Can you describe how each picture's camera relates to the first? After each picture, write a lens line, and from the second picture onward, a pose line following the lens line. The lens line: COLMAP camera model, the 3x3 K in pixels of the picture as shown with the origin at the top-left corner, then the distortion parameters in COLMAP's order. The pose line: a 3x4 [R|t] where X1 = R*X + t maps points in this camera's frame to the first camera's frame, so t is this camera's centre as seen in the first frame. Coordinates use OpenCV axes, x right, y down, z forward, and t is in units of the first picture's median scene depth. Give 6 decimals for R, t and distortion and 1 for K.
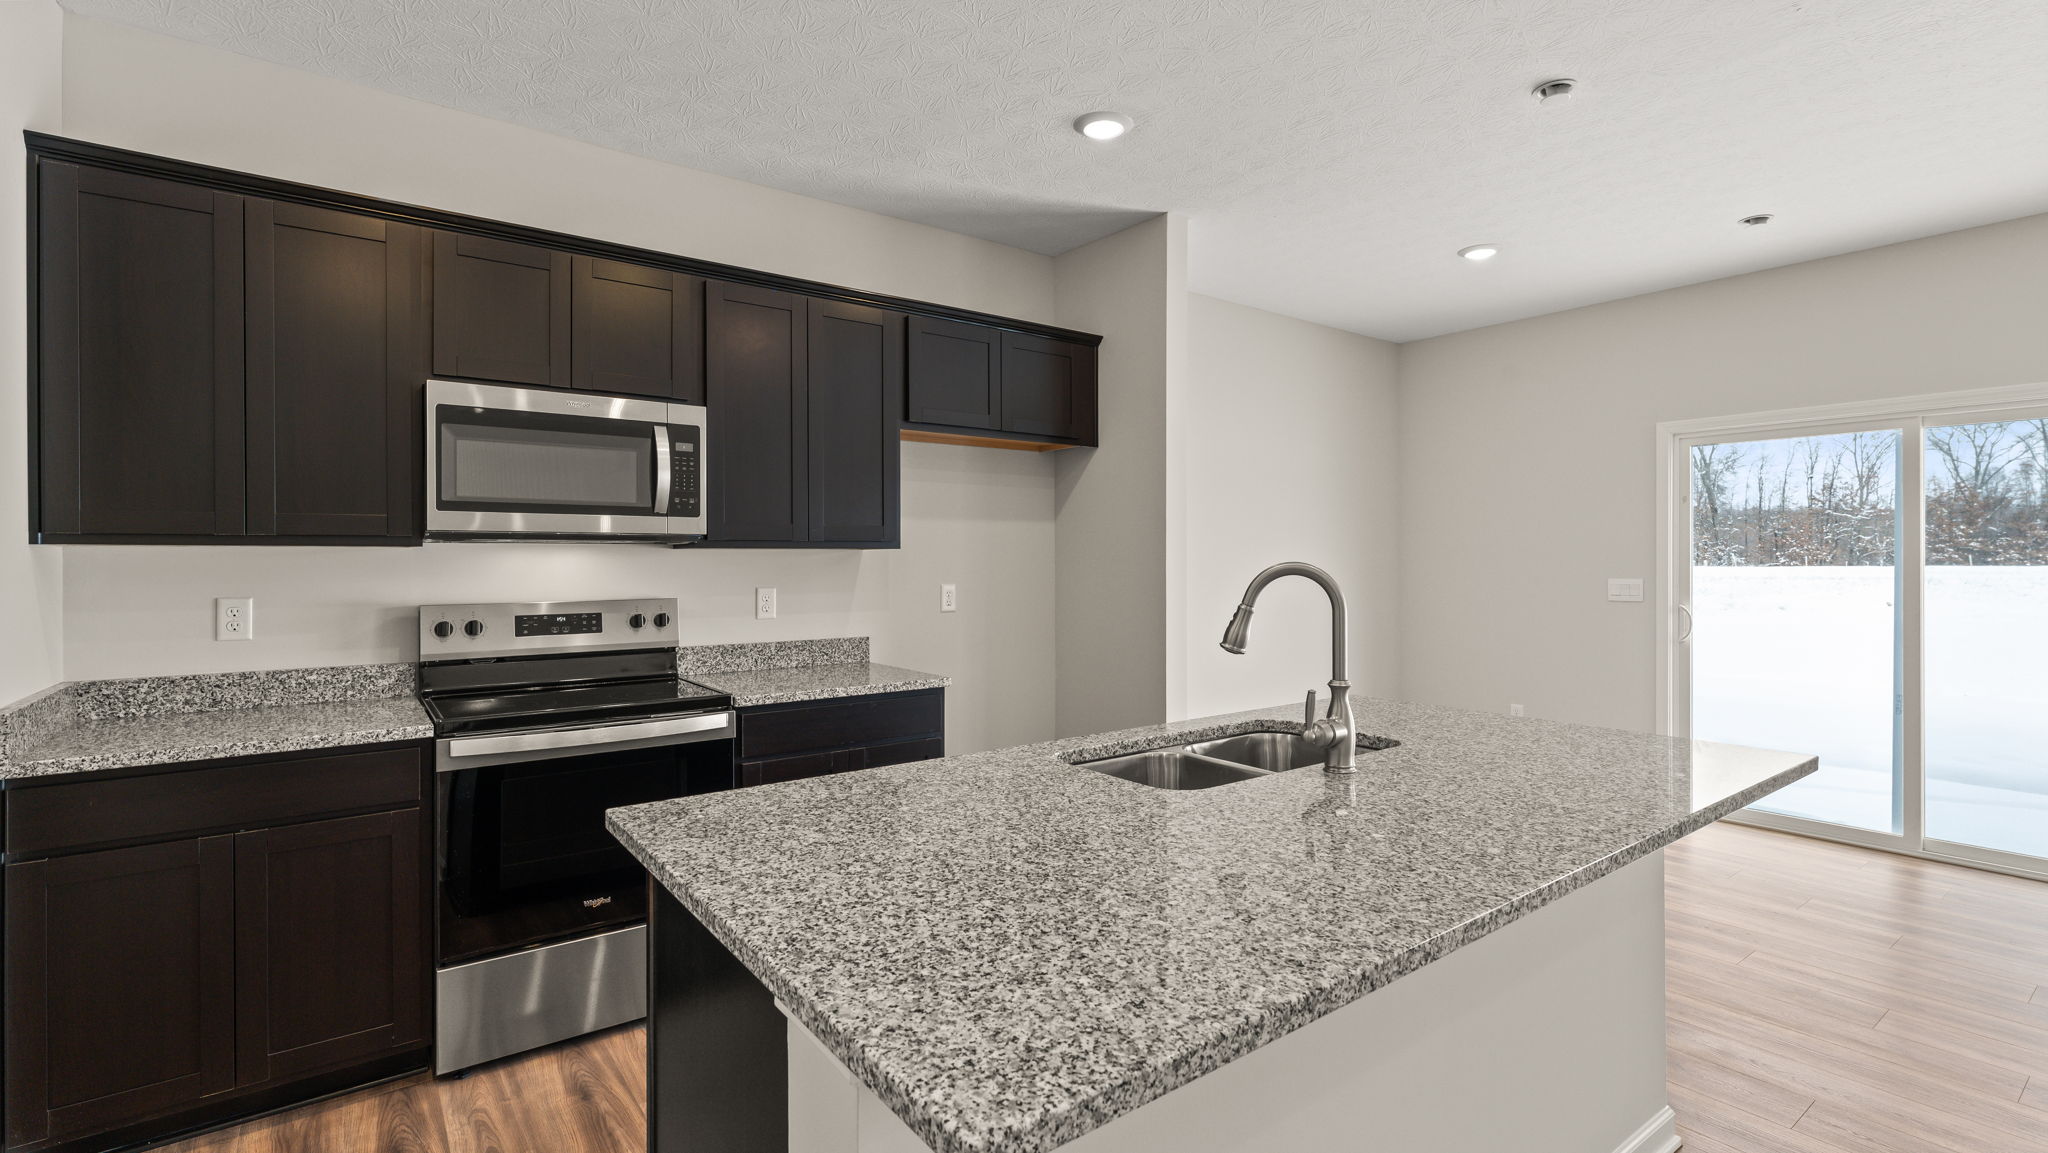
lens RADIAL K [[912.2, 0, 1014.2], [0, 912.2, 561.9], [0, 0, 1]] dist [0.004078, -0.000169]
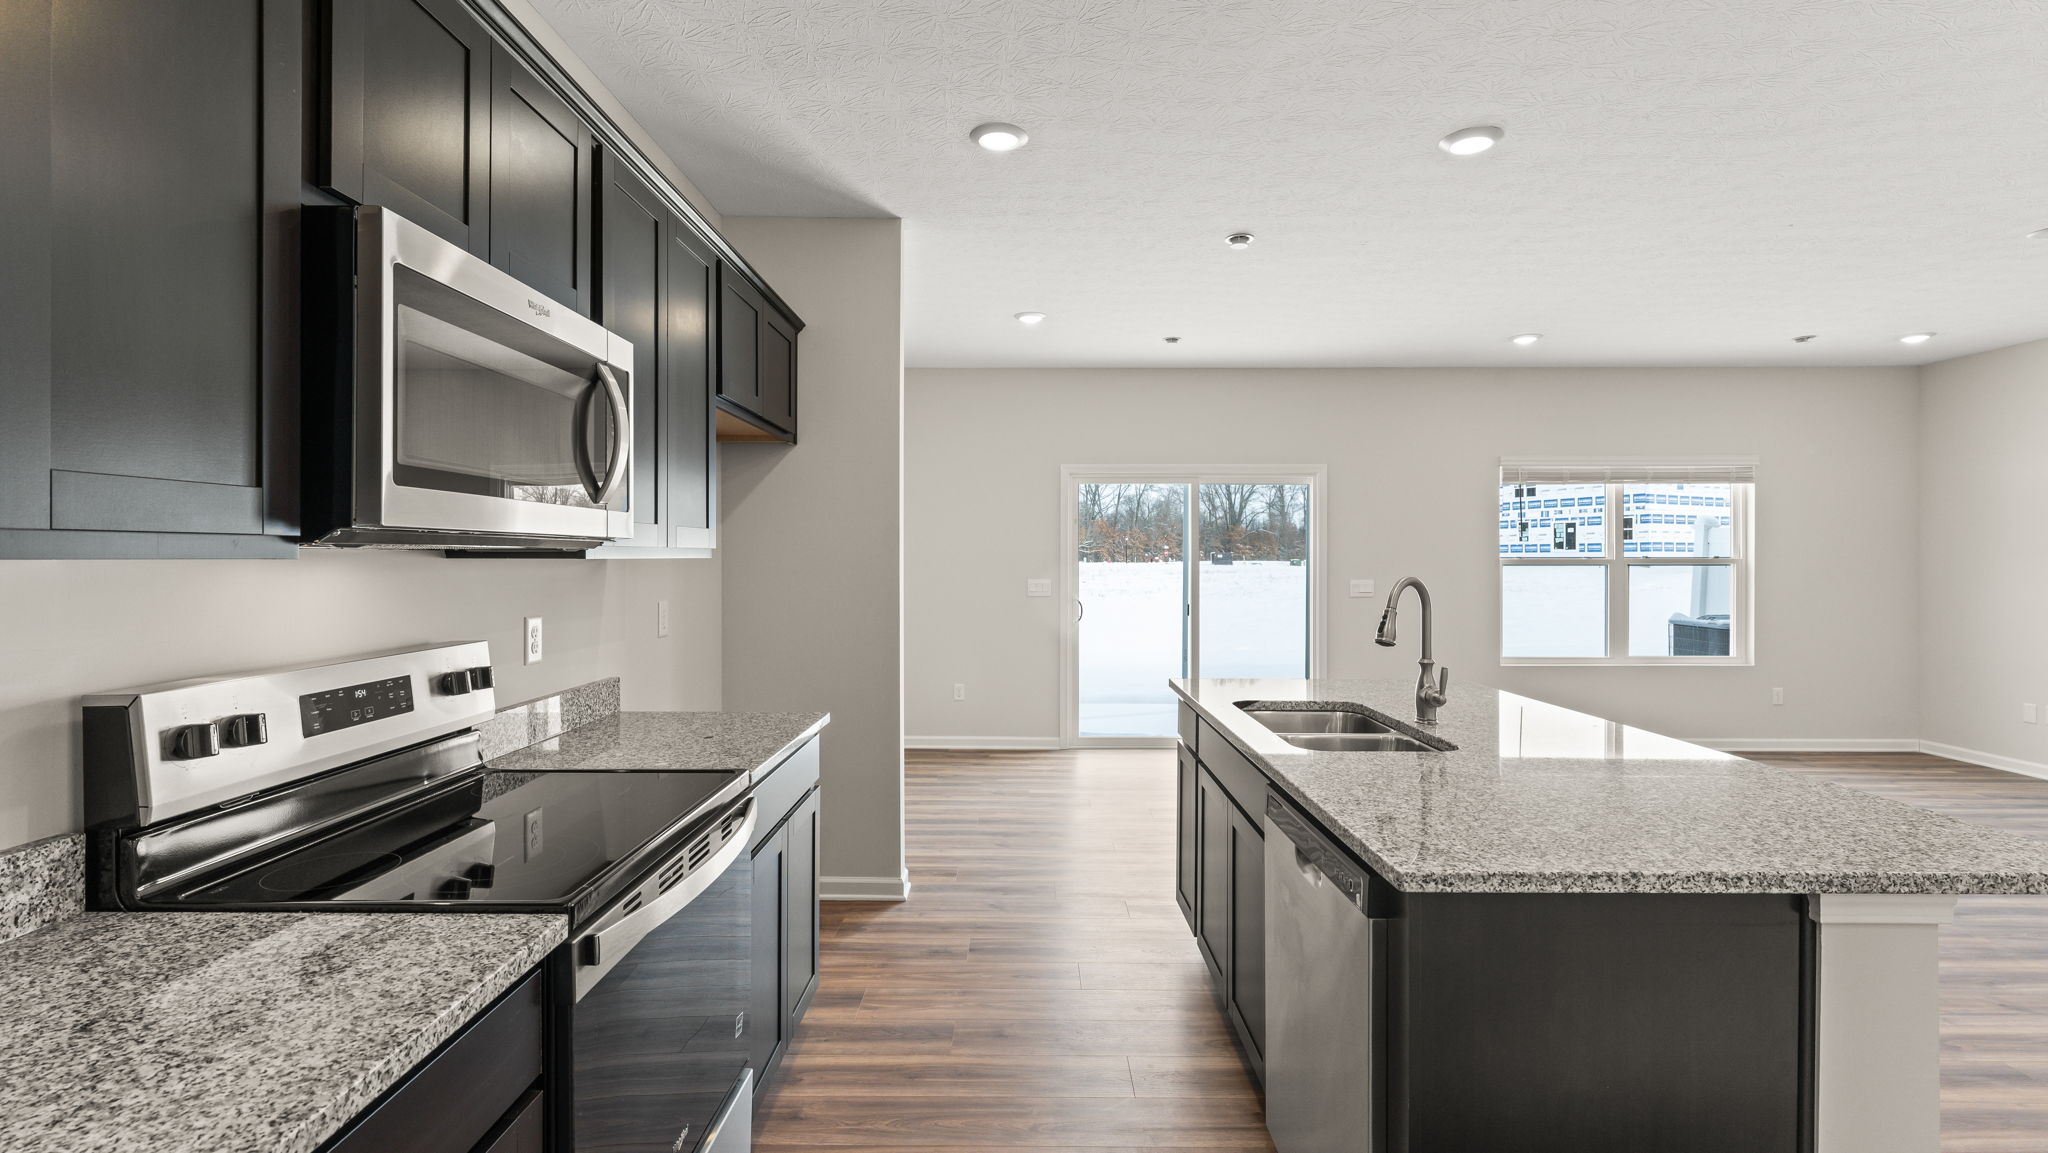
lens RADIAL K [[912.2, 0, 1002.8], [0, 912.2, 561.0], [0, 0, 1]] dist [0.004078, -0.000169]
pose [[0.610091, -0.000920, 0.792330, -0.695872], [0.000528, 1.000000, 0.000754, -0.014549], [-0.792331, -0.000041, 0.610092, 0.387706]]
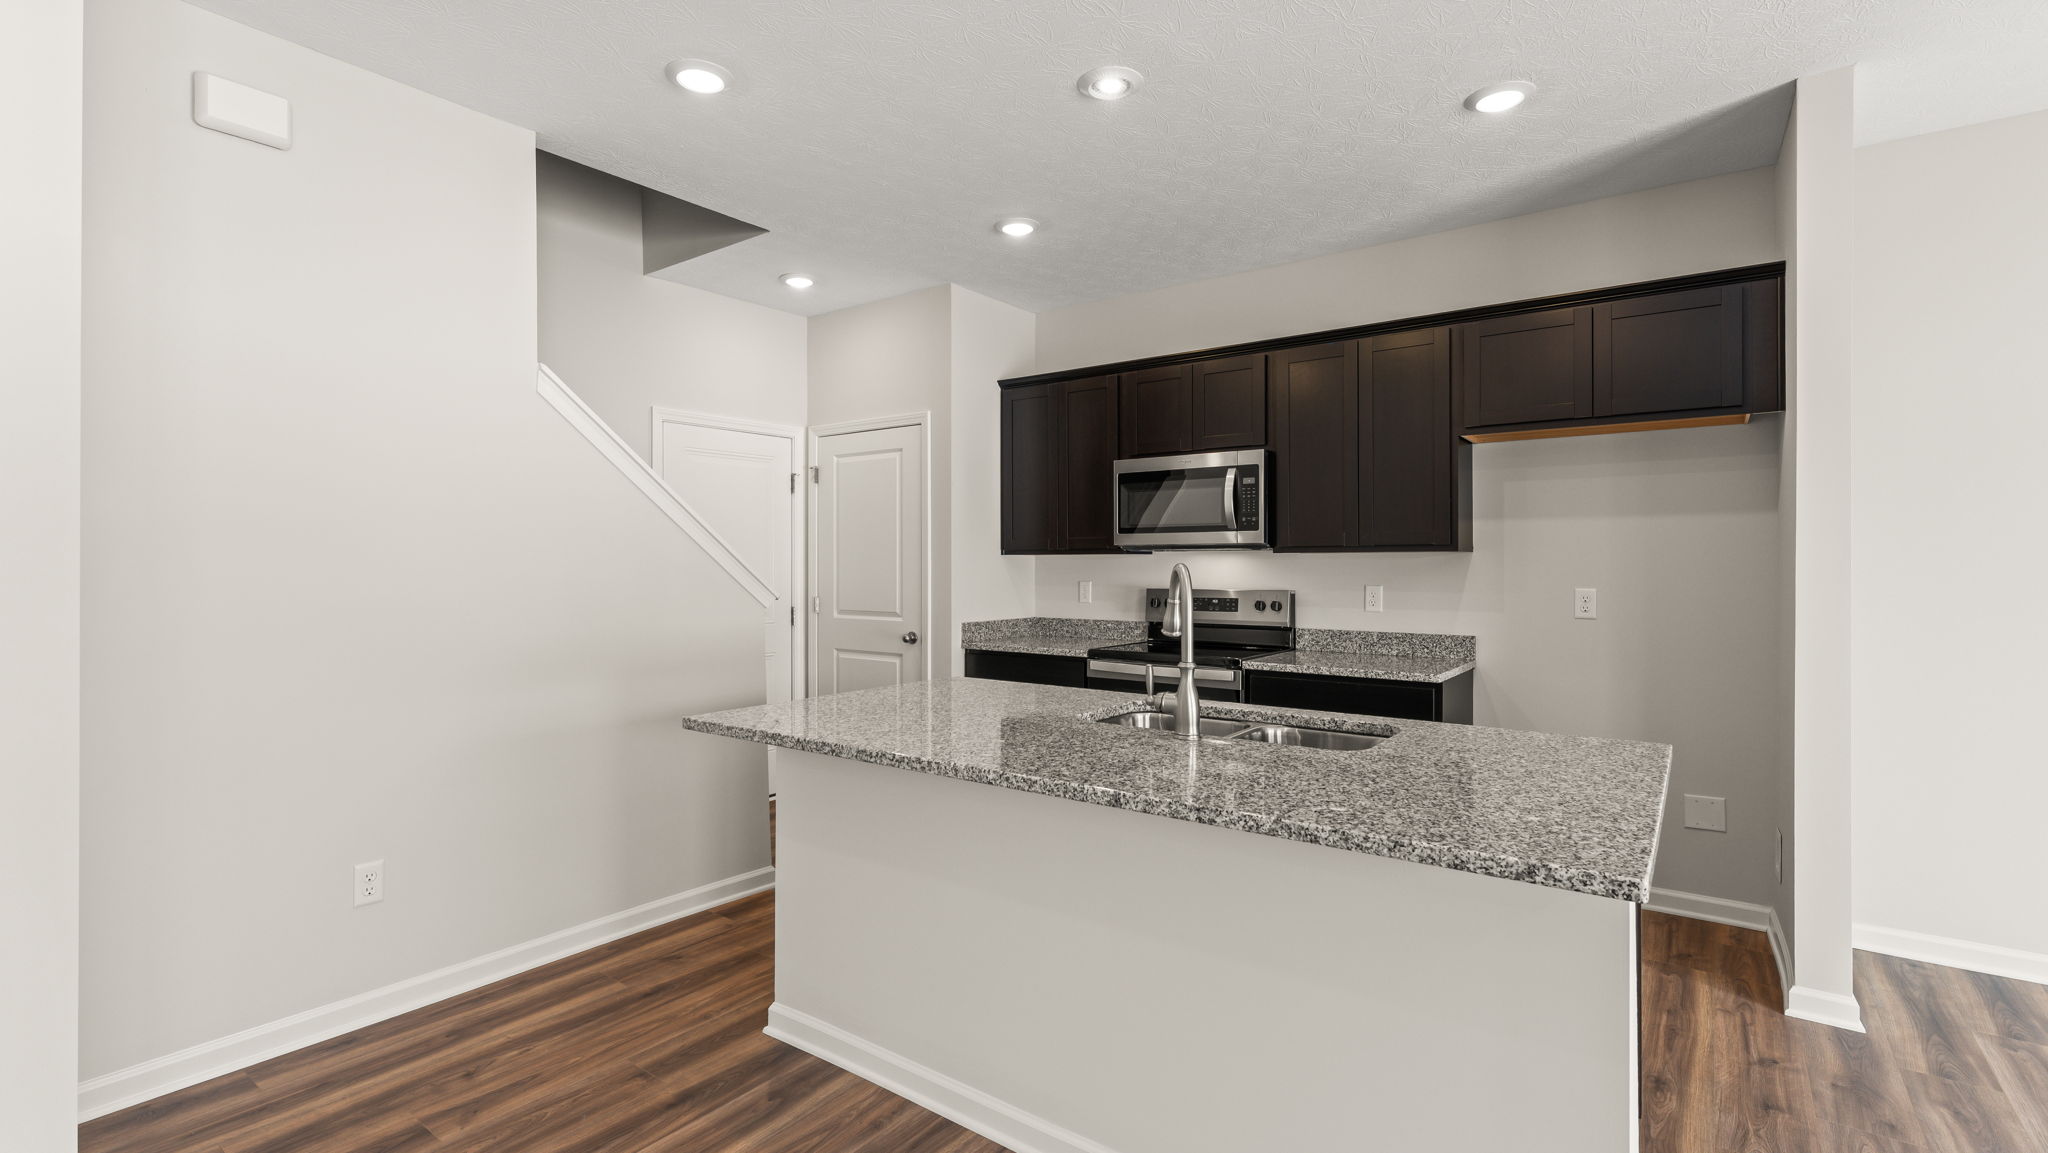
lens RADIAL K [[912.2, 0, 1043.6], [0, 912.2, 573.5], [0, 0, 1]] dist [0.004078, -0.000169]
pose [[0.300352, 0.010194, -0.953774, 0.856045], [-0.002465, 0.999948, 0.009912, 0.002672], [0.953825, -0.000626, 0.300361, 0.281294]]
